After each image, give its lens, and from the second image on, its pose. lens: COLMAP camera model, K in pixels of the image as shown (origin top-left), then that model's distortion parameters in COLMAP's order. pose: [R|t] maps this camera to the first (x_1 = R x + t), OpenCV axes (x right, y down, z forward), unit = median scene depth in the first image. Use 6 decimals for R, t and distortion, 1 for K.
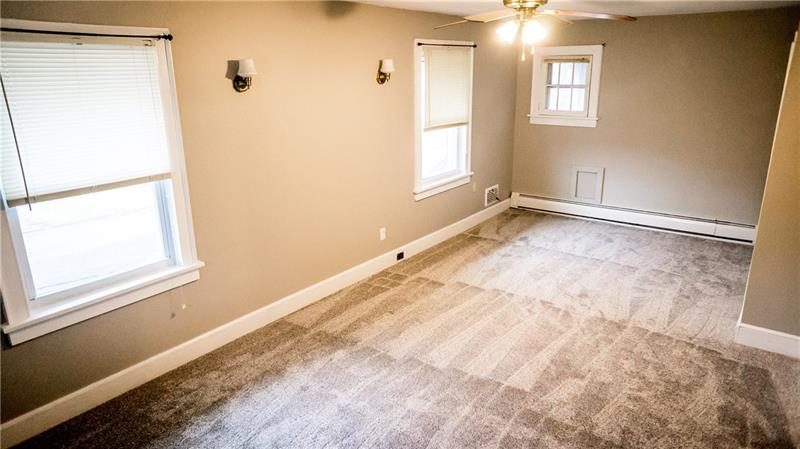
lens RADIAL K [[540.8, 0, 396.8], [0, 540.8, 228.3], [0, 0, 1]] dist [-0.061882, 0.065395]
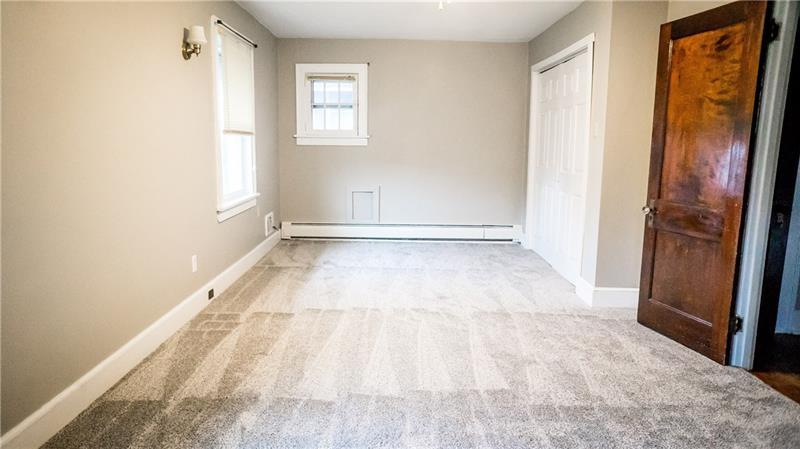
lens RADIAL K [[540.8, 0, 398.7], [0, 540.8, 222.1], [0, 0, 1]] dist [-0.061882, 0.065395]
pose [[0.803535, -0.068406, 0.591313, -0.232228], [0.150680, 0.984397, -0.090879, 0.063994], [-0.575870, 0.162124, 0.801305, 0.250525]]
